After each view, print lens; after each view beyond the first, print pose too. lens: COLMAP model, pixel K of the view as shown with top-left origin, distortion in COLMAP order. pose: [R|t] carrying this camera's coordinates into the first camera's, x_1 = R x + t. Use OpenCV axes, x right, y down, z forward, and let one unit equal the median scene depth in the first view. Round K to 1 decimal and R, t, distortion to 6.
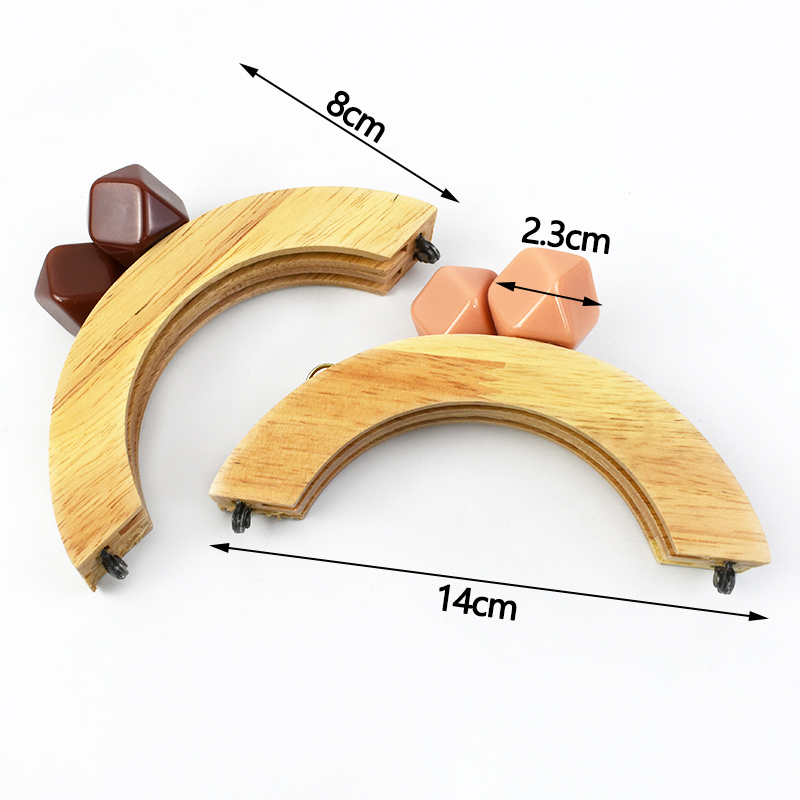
lens RADIAL K [[978.5, 0, 399.3], [0, 978.5, 400.6], [0, 0, 1]] dist [-0.037799, 0.000000]
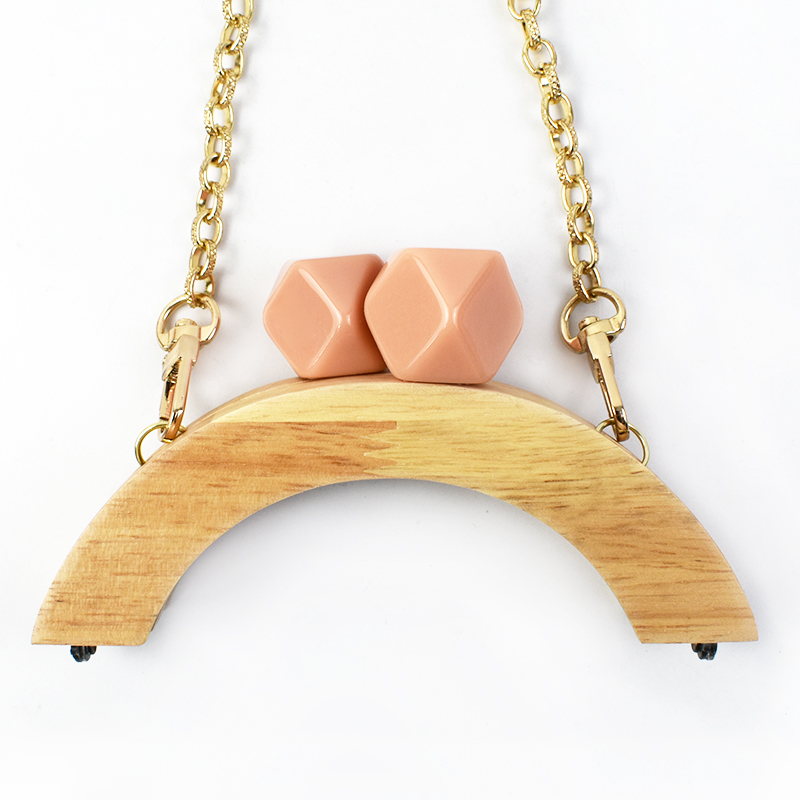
lens RADIAL K [[978.5, 0, 398.9], [0, 978.5, 400.2], [0, 0, 1]] dist [-0.037799, 0.000000]
pose [[0.986571, -0.105040, 0.125075, 0.019146], [0.116753, 0.989047, -0.090306, 0.010935], [-0.114219, 0.103696, 0.988029, 0.260945]]
